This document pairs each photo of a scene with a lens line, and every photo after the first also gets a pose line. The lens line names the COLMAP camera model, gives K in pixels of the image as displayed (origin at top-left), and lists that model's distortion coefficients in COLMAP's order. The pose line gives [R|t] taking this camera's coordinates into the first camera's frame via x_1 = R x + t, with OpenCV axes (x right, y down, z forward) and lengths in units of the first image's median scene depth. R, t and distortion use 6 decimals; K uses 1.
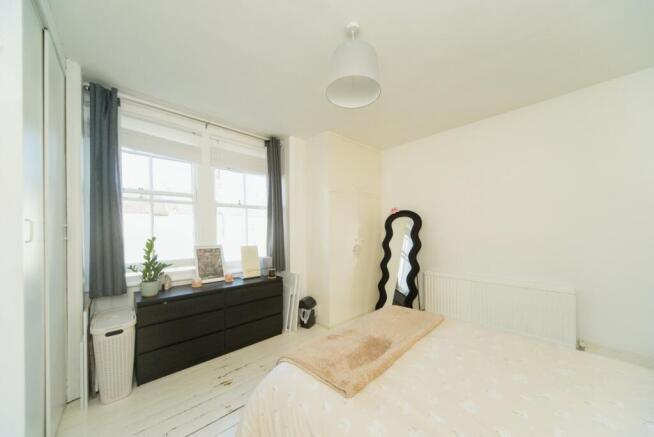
lens RADIAL K [[221.4, 0, 326.6], [0, 221.4, 229.7], [0, 0, 1]] dist [0.000094, -0.000016]
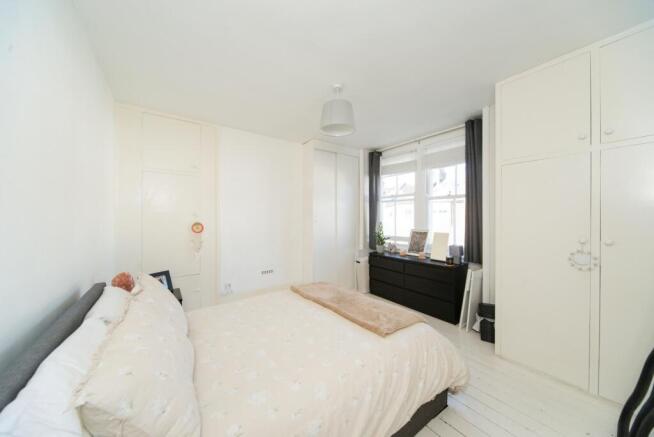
lens RADIAL K [[223.4, 0, 326.3], [0, 223.4, 220.0], [0, 0, 1]] dist [0.000062, -0.000095]
pose [[-0.096667, 0.008396, -0.995281, 0.885107], [-0.011630, 0.999887, 0.009565, 0.006493], [0.995249, 0.012500, -0.096559, 0.562293]]
